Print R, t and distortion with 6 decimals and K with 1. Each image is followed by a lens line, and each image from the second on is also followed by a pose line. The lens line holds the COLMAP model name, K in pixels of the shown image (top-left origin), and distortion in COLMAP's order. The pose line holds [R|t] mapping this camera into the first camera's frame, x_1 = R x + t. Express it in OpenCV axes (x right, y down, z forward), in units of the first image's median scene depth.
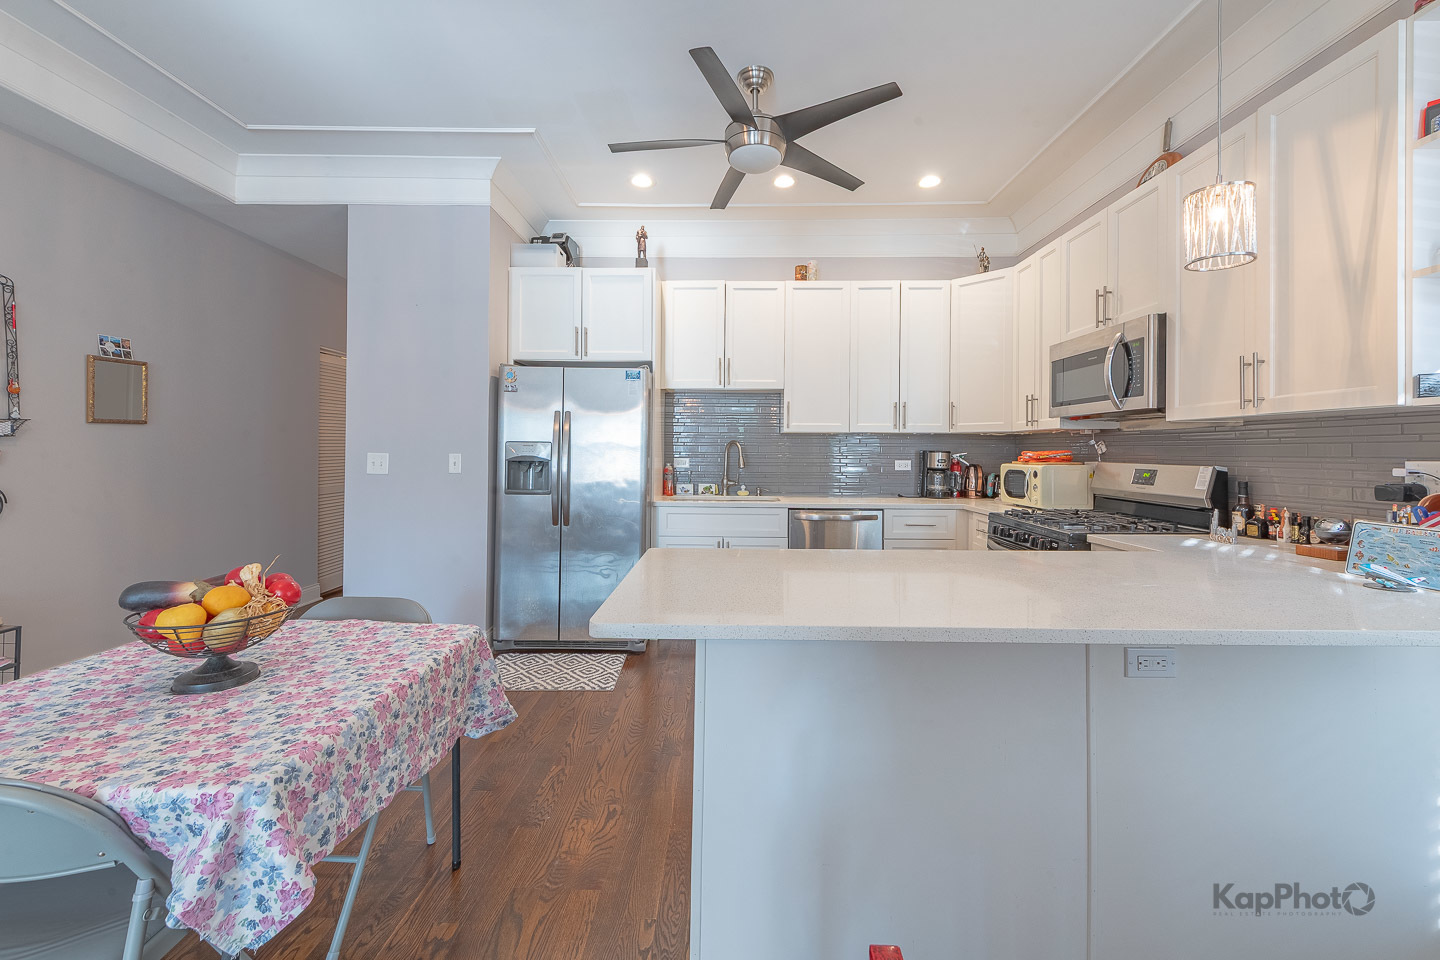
lens RADIAL K [[575.5, 0, 712.5], [0, 575.5, 447.8], [0, 0, 1]] dist [0.011997, -0.003944]
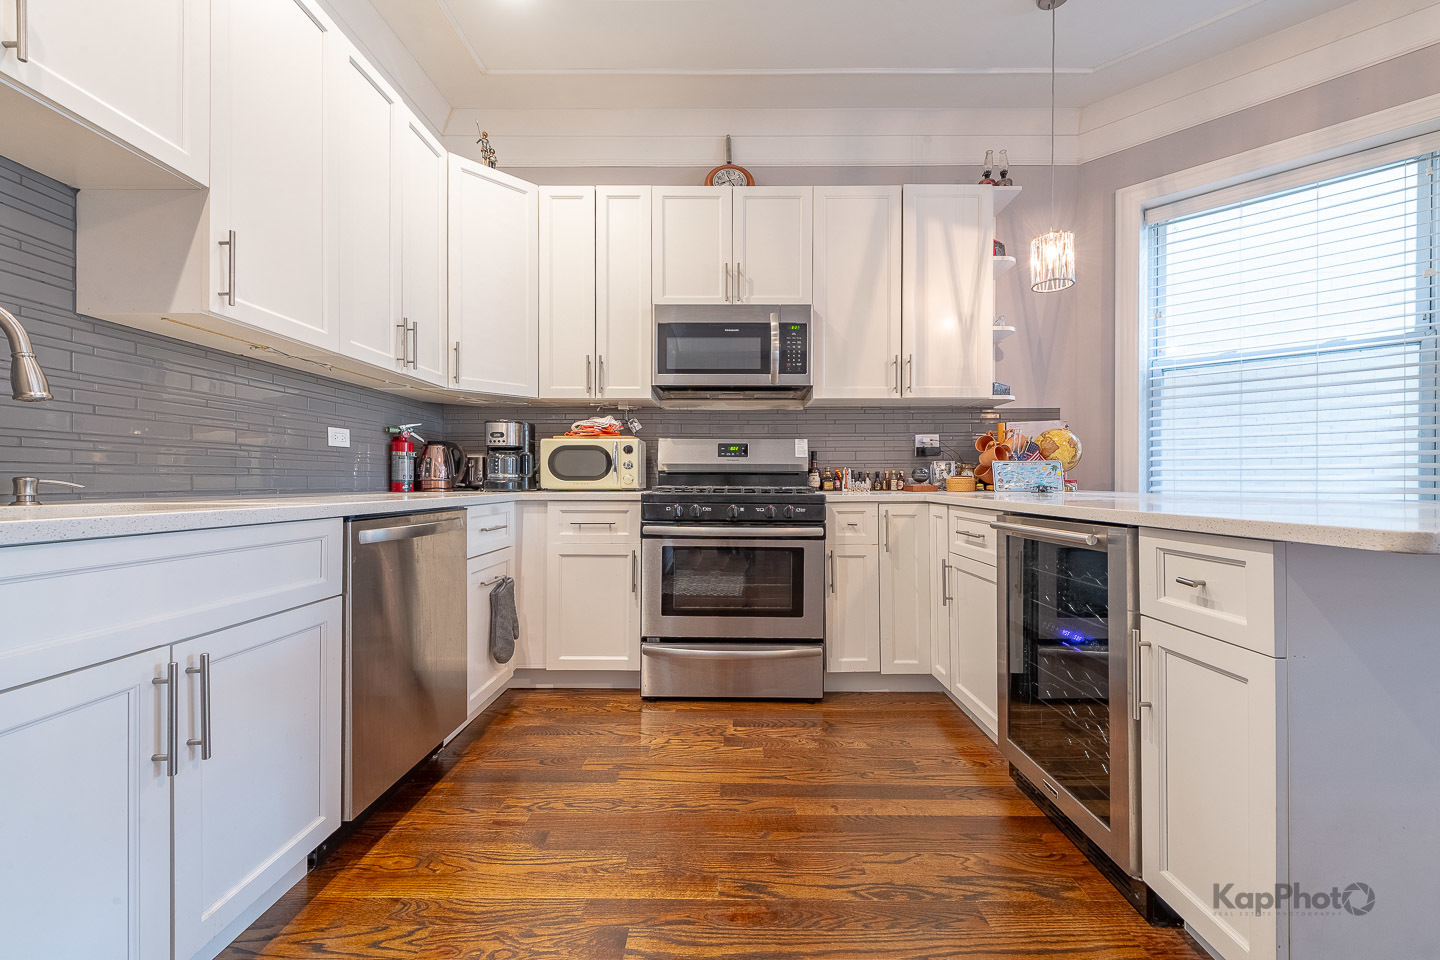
lens RADIAL K [[558.4, 0, 735.2], [0, 558.4, 482.1], [0, 0, 1]] dist [0.008861, -0.003036]
pose [[-0.028395, -0.005882, 0.999579, -0.261932], [-0.008673, 0.999946, 0.005638, 0.086334], [-0.999559, -0.008509, -0.028445, 0.840225]]
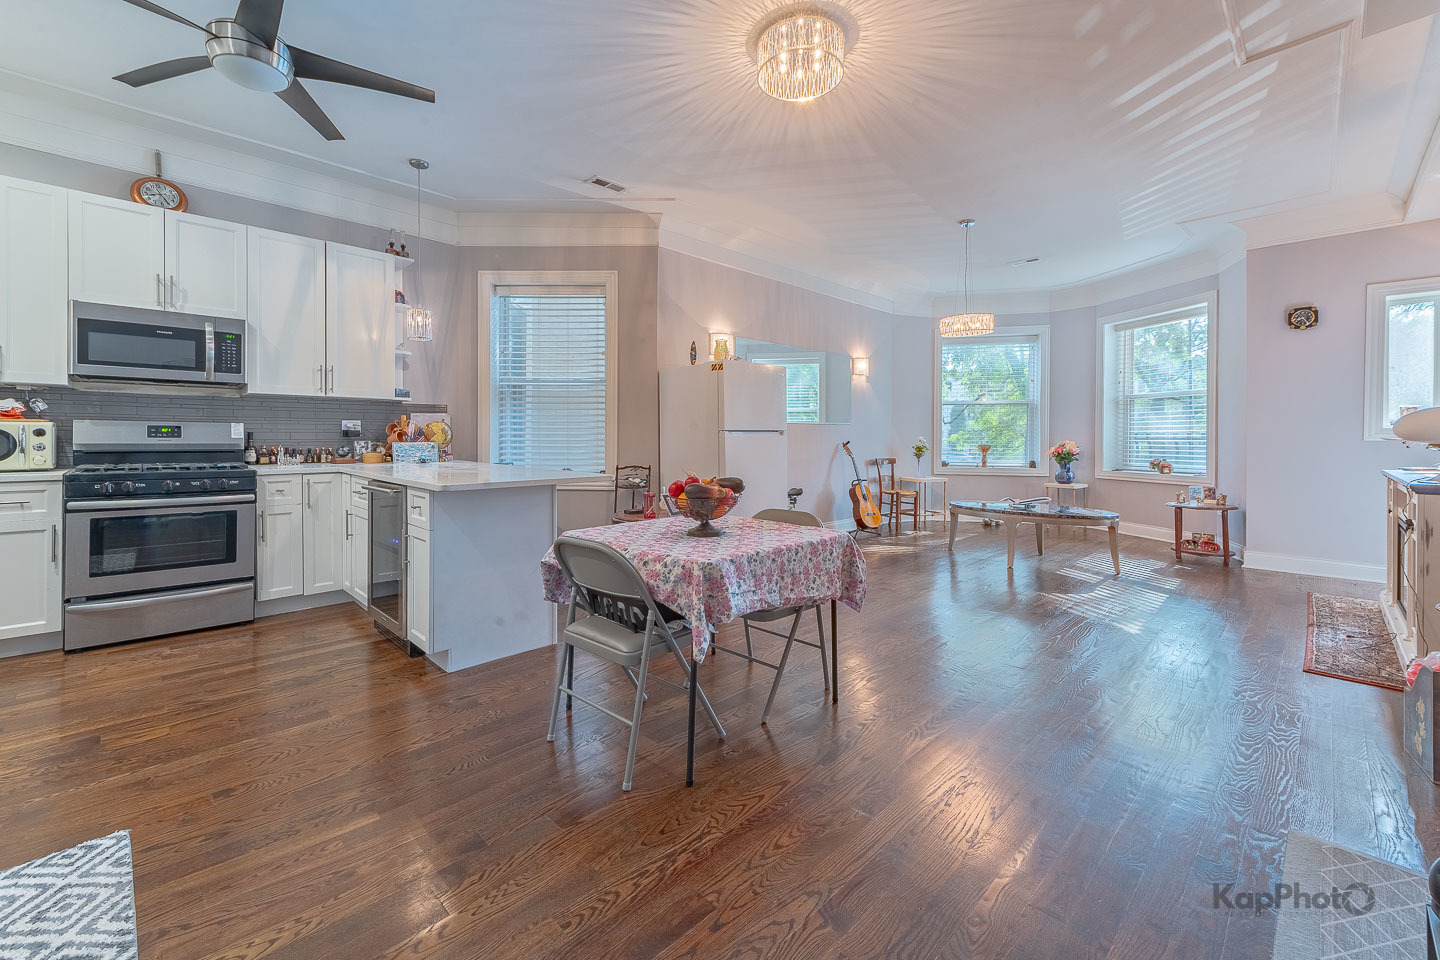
lens RADIAL K [[605.1, 0, 666.4], [0, 605.1, 439.9], [0, 0, 1]] dist [0.000702, 0.000746]
pose [[-0.673640, -0.013408, 0.738938, -0.804457], [-0.013170, 0.999894, 0.006137, 0.037645], [-0.738942, -0.005598, -0.673746, 0.886517]]
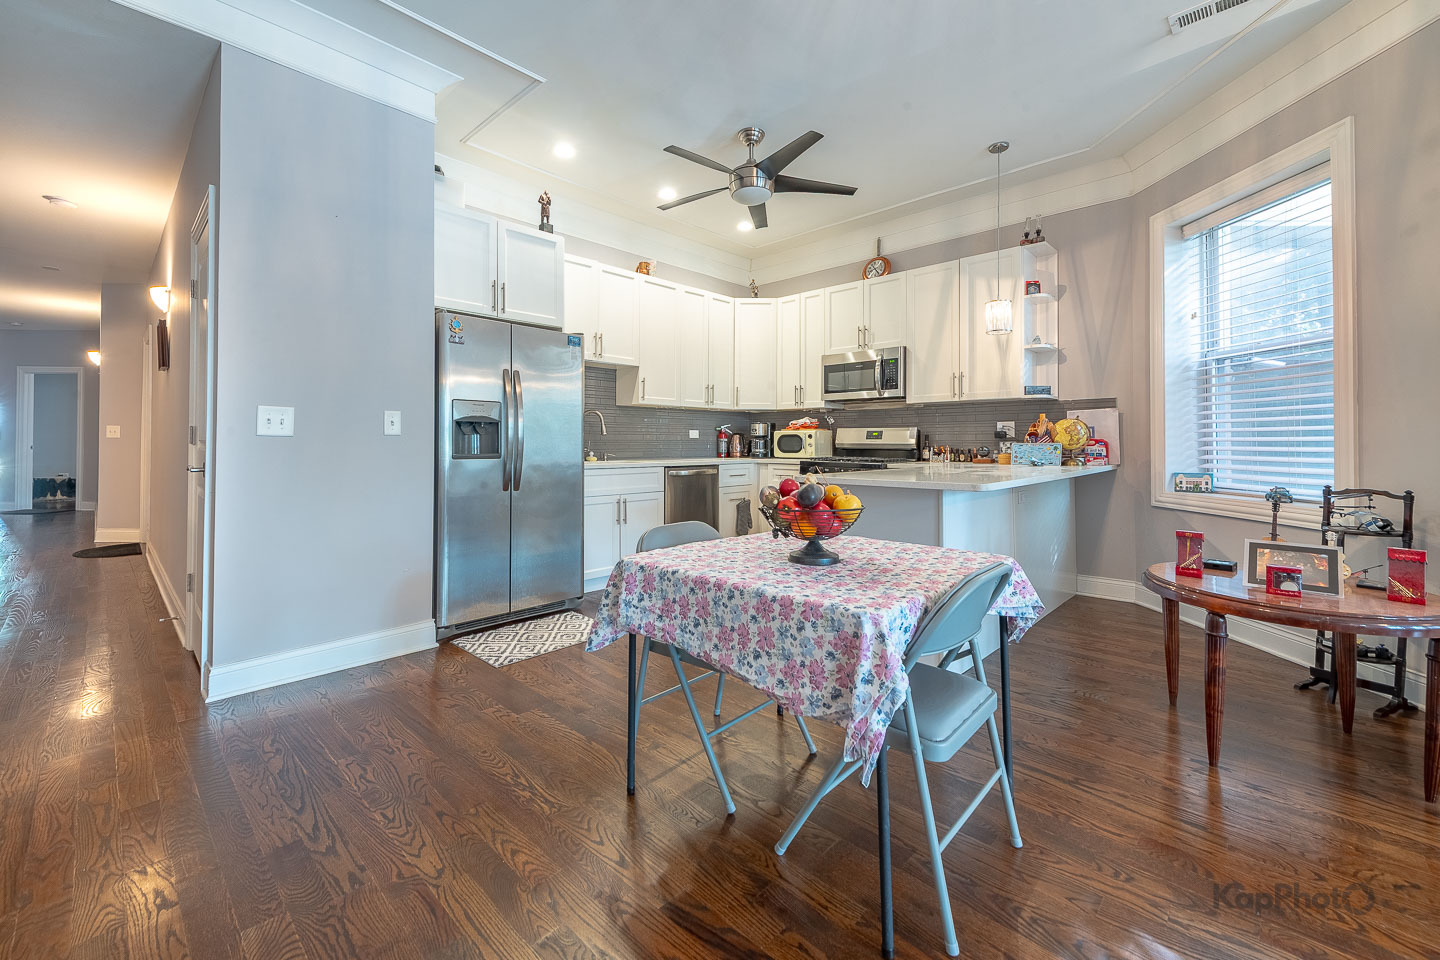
lens RADIAL K [[575.5, 0, 724.0], [0, 575.5, 440.5], [0, 0, 1]] dist [0.011997, -0.003944]
pose [[0.682243, -0.004222, 0.731113, -0.726932], [-0.000907, 0.999978, 0.006621, 0.046302], [-0.731125, -0.005181, 0.682224, 0.098459]]
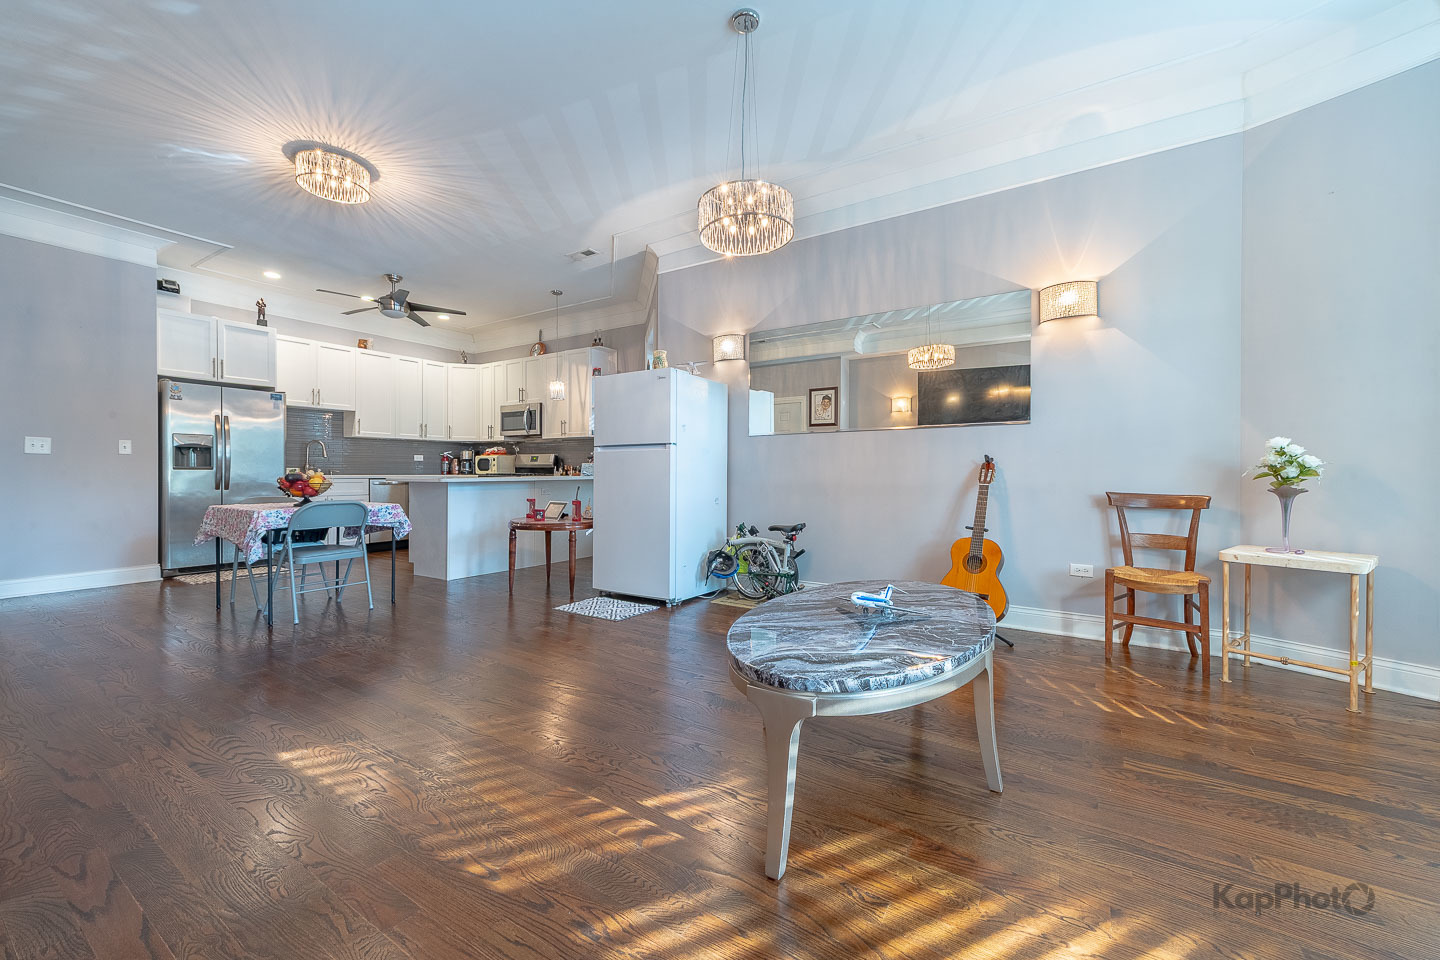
lens RADIAL K [[558.4, 0, 729.5], [0, 558.4, 473.3], [0, 0, 1]] dist [0.008861, -0.003036]
pose [[0.517884, -0.008421, 0.855409, -0.856982], [-0.005429, 0.999899, 0.013130, 0.064704], [-0.855434, -0.011444, 0.517786, -0.958229]]
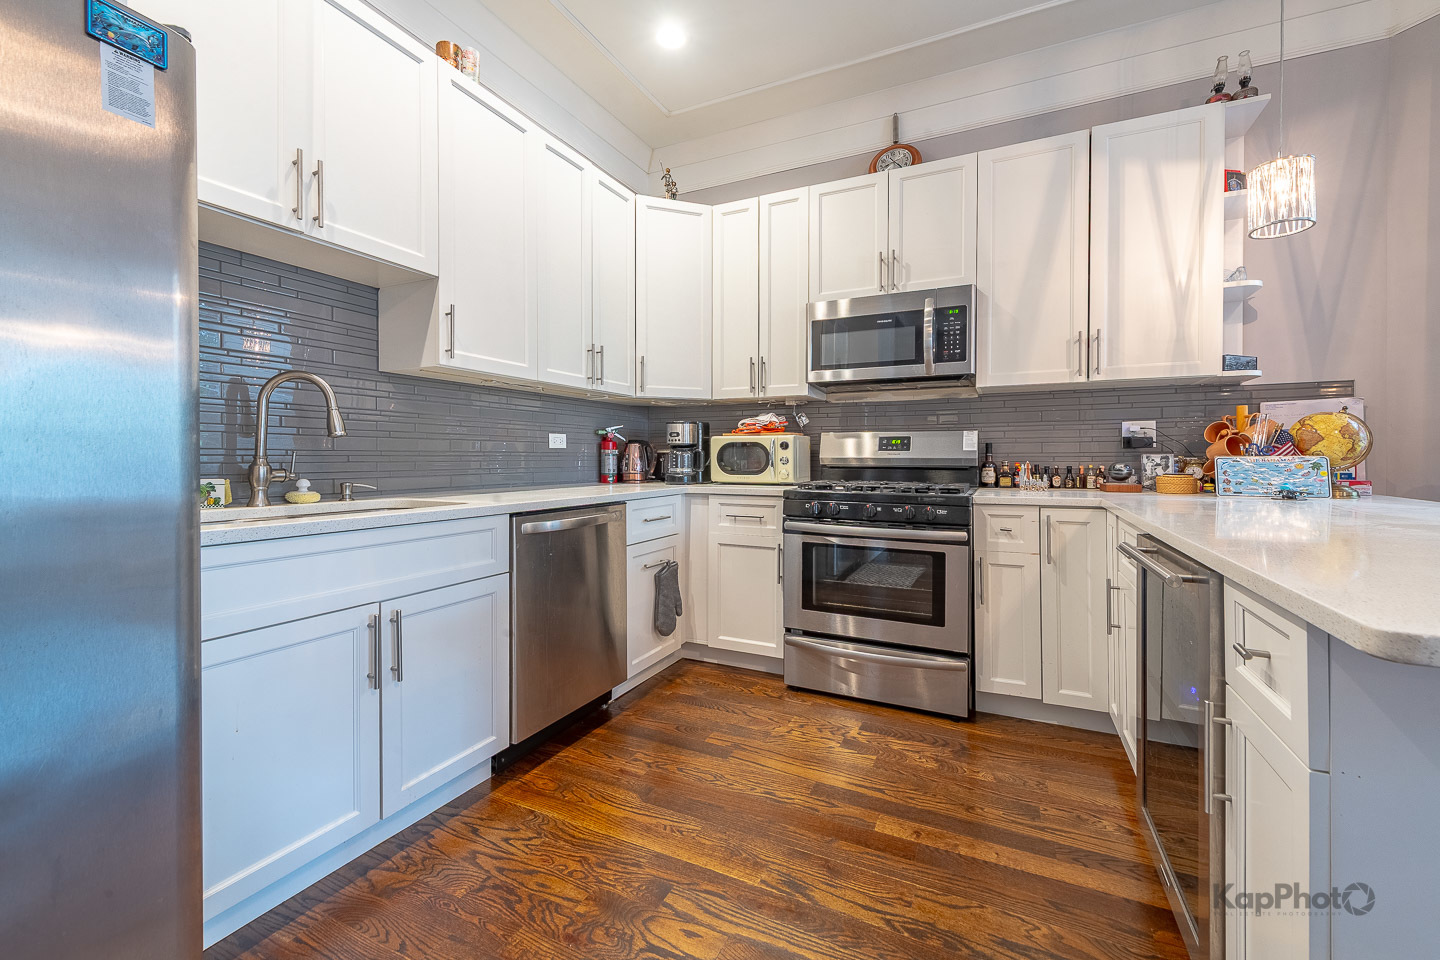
lens RADIAL K [[575.5, 0, 756.7], [0, 575.5, 463.1], [0, 0, 1]] dist [0.011997, -0.003944]
pose [[0.379432, -0.013336, 0.925124, -0.268602], [-0.005055, 0.999851, 0.016486, 0.057521], [-0.925206, -0.010932, 0.379308, 0.683540]]
